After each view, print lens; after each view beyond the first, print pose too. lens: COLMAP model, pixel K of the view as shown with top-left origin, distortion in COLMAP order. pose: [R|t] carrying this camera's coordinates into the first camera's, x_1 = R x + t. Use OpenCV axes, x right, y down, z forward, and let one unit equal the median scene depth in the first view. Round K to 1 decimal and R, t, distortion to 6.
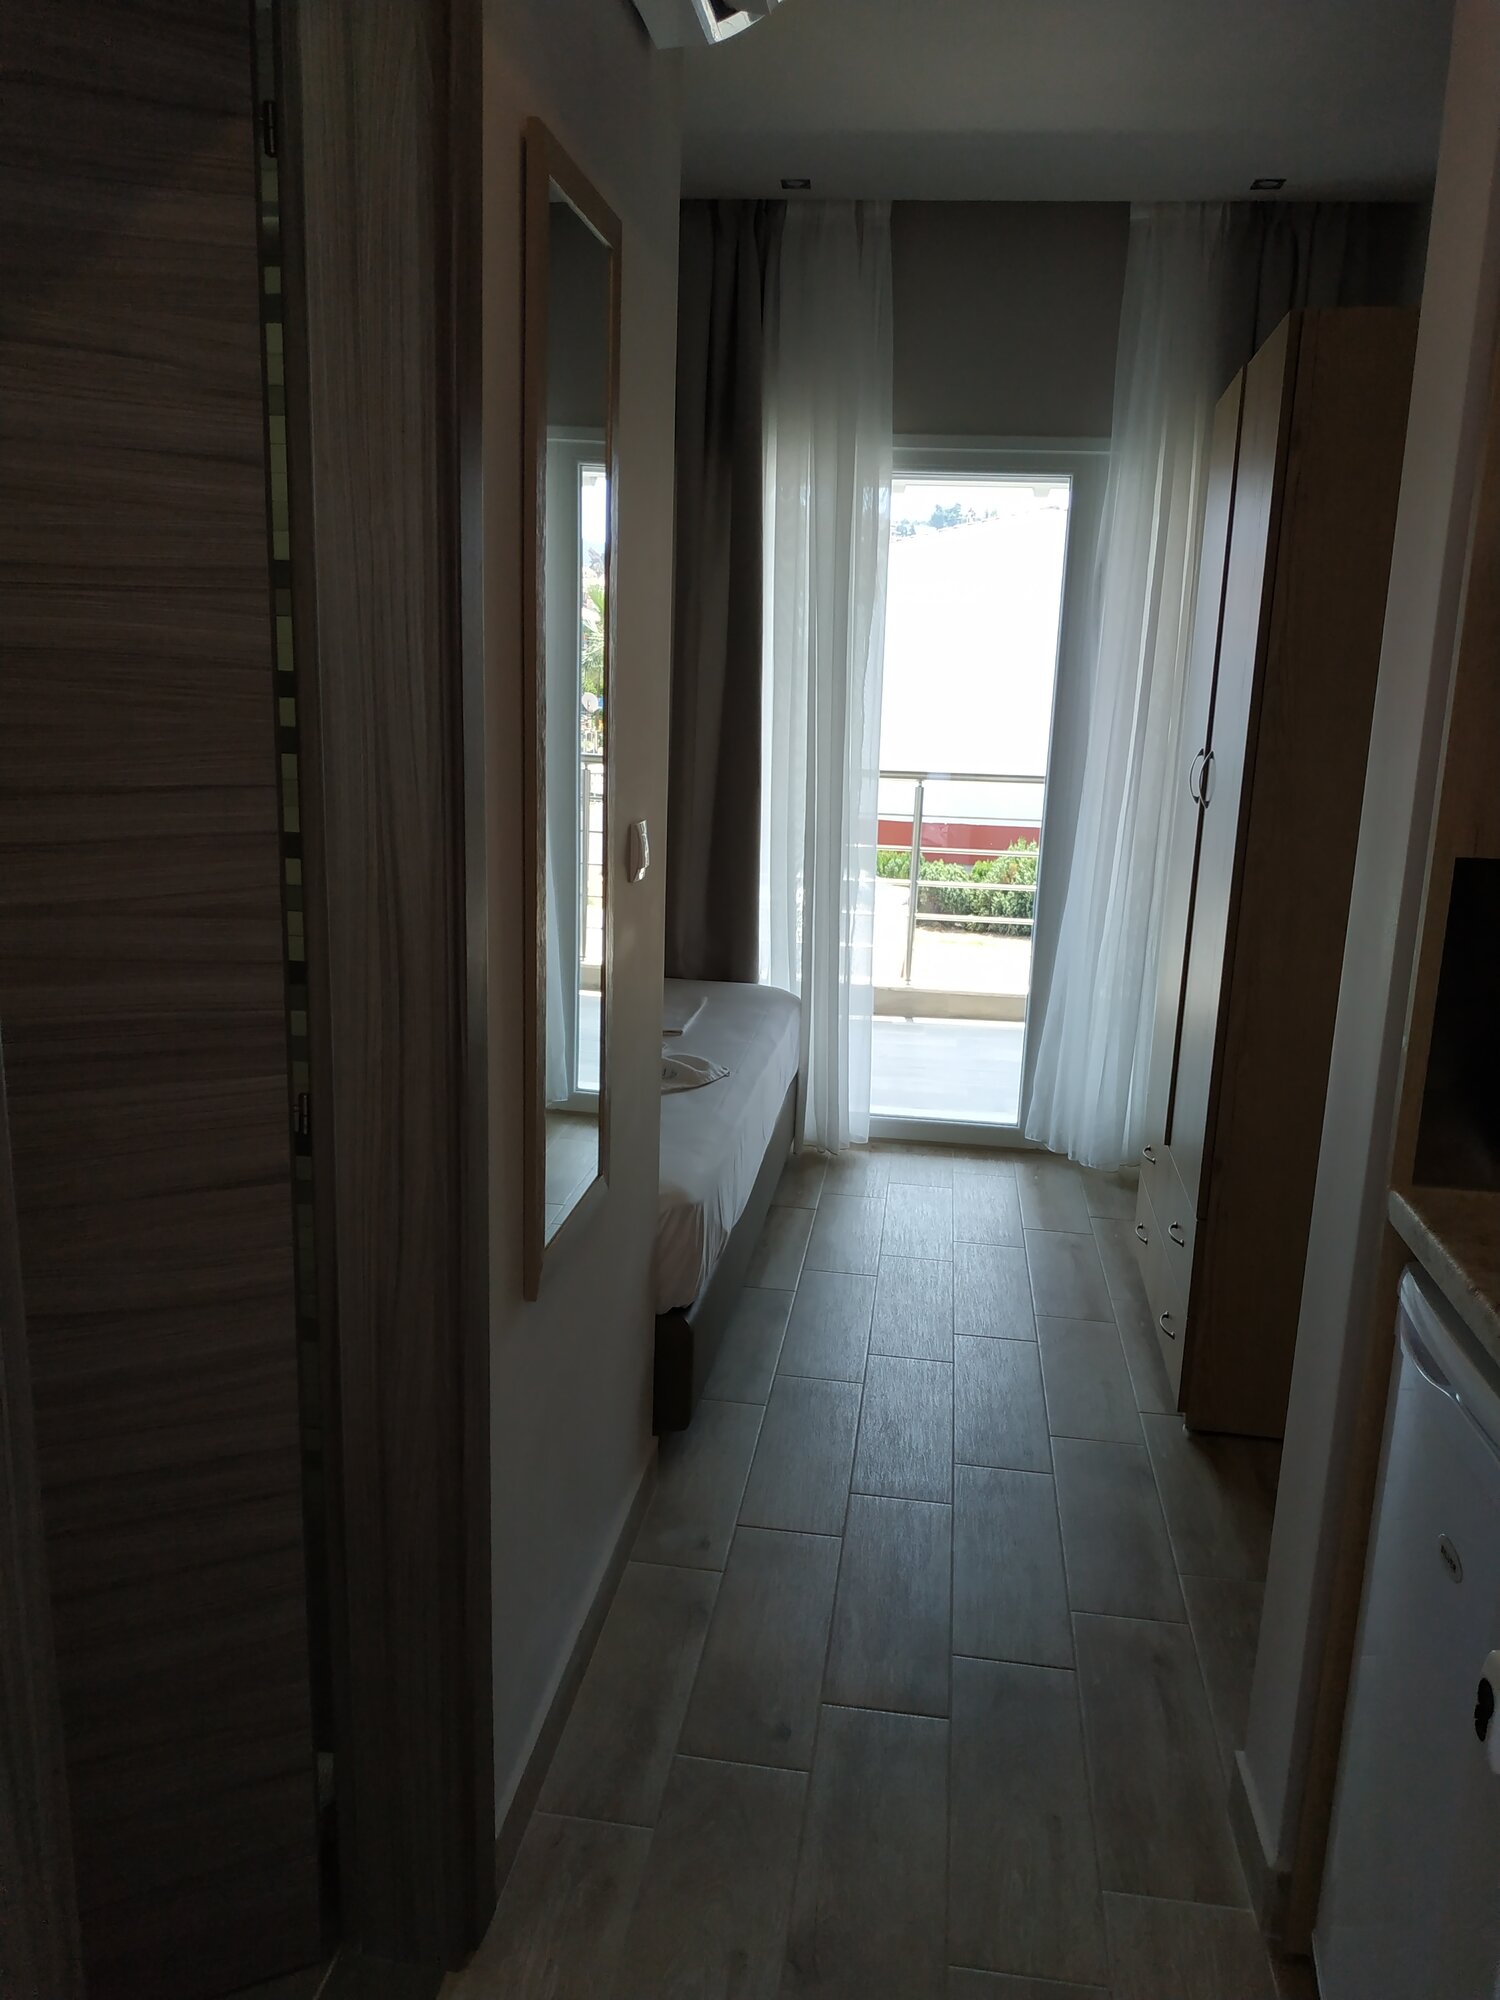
lens RADIAL K [[1409.3, 0, 751.9], [0, 1409.3, 1000.4], [0, 0, 1]] dist [0.009698, 0.003367]
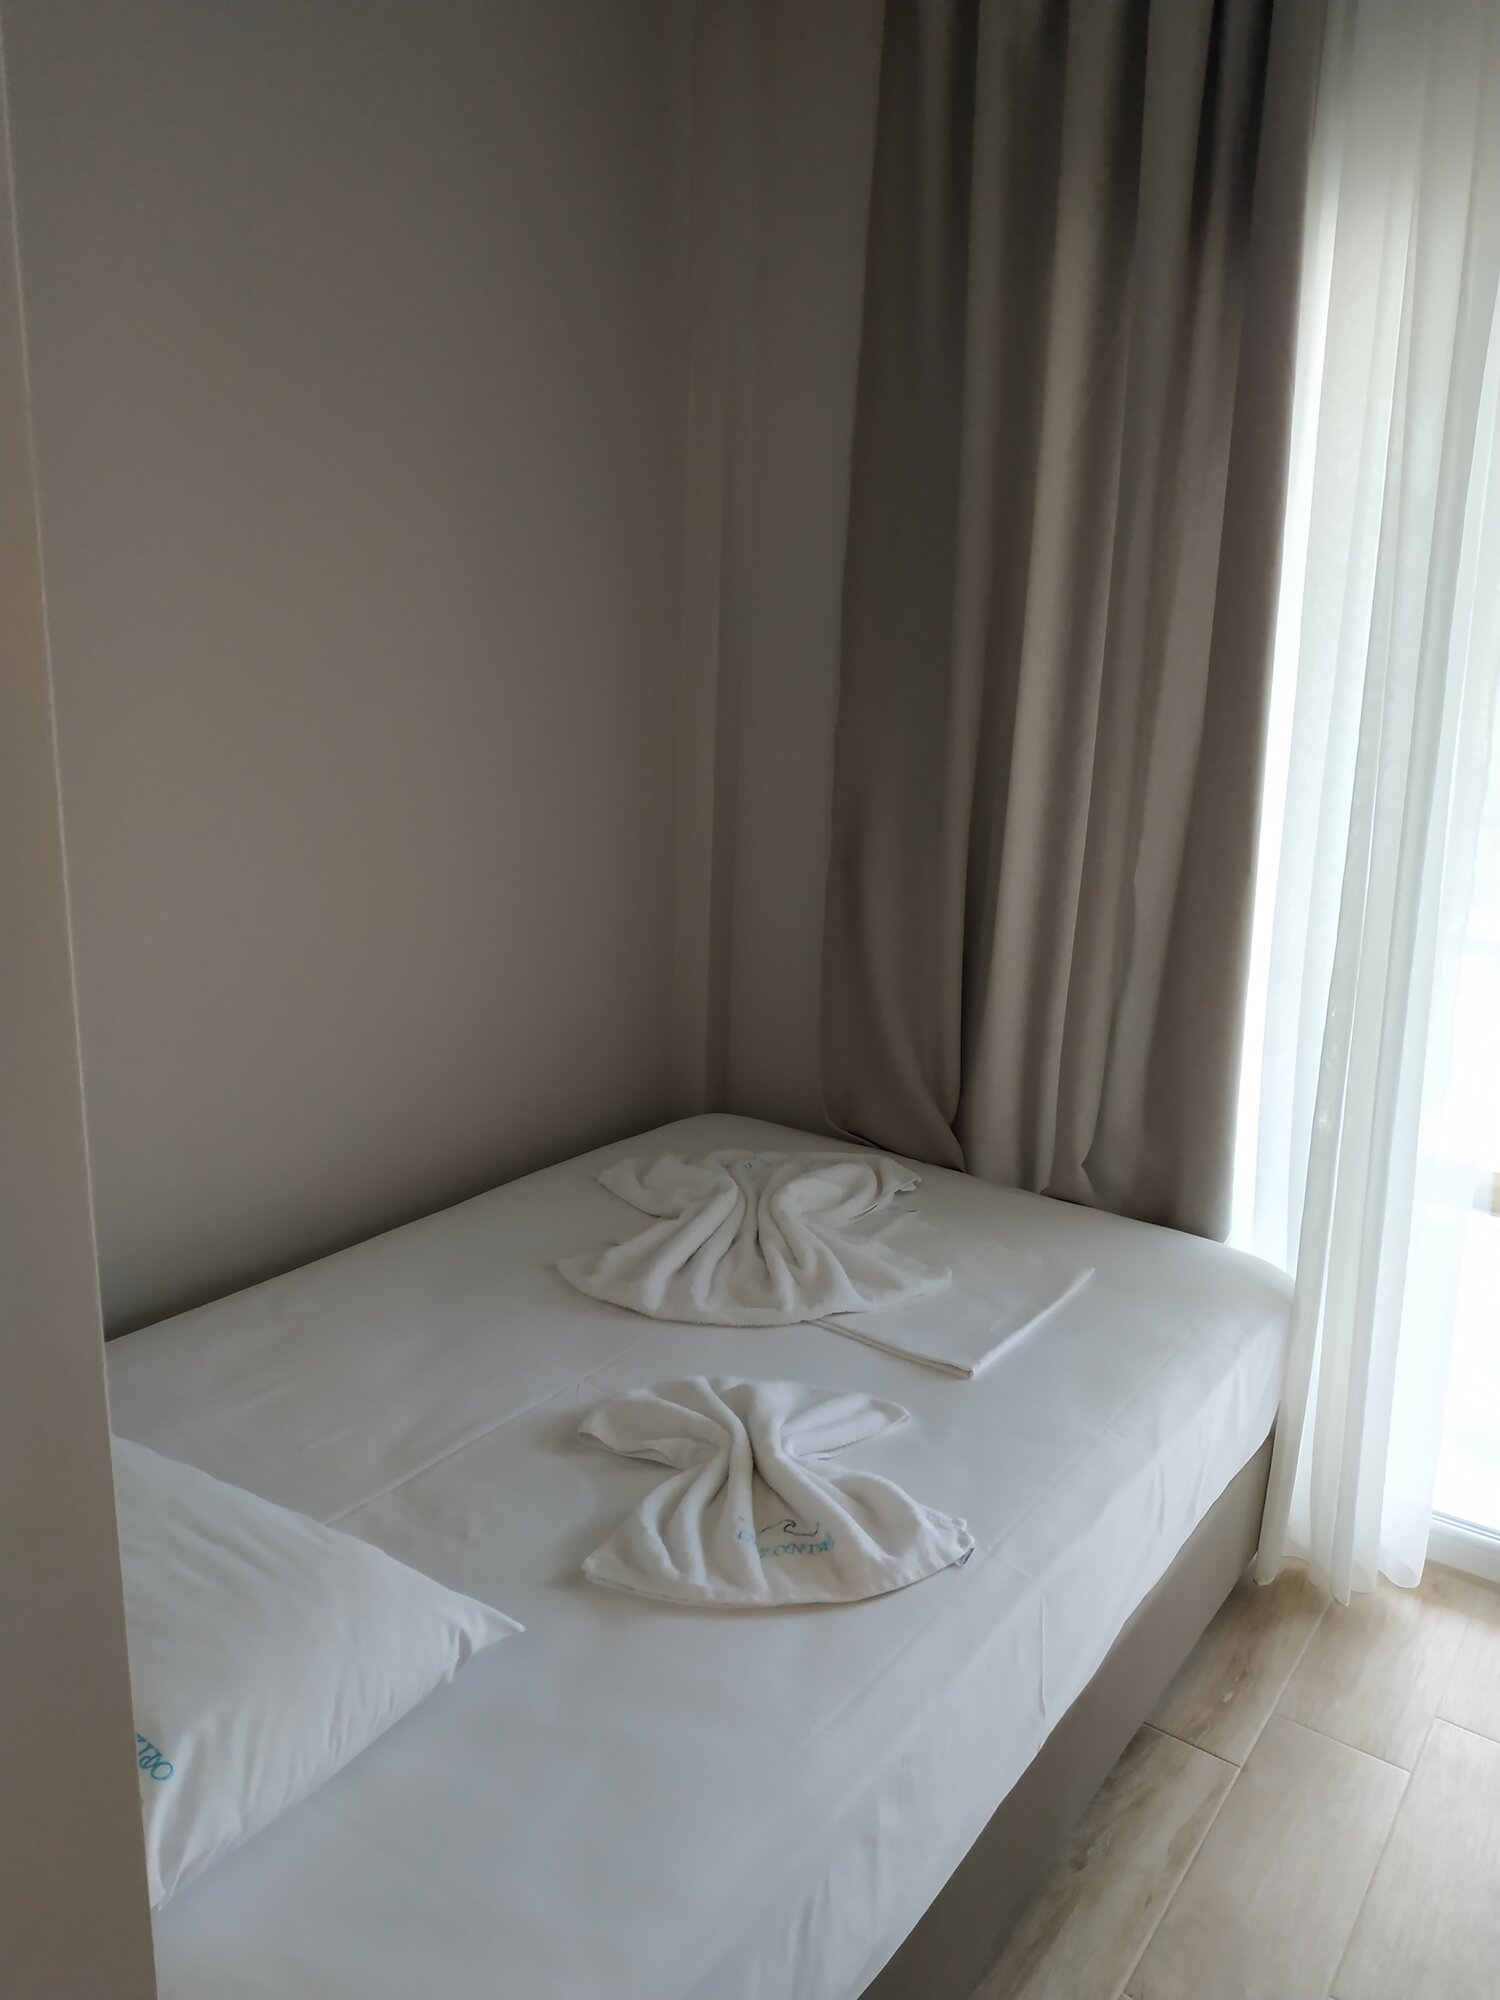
lens RADIAL K [[1409.3, 0, 743.2], [0, 1409.3, 992.0], [0, 0, 1]] dist [0.009698, 0.003367]
pose [[0.879101, 0.107149, -0.464435, 0.088177], [-0.109515, 0.993742, 0.021969, -0.103019], [0.463883, 0.031549, 0.885335, 0.456102]]
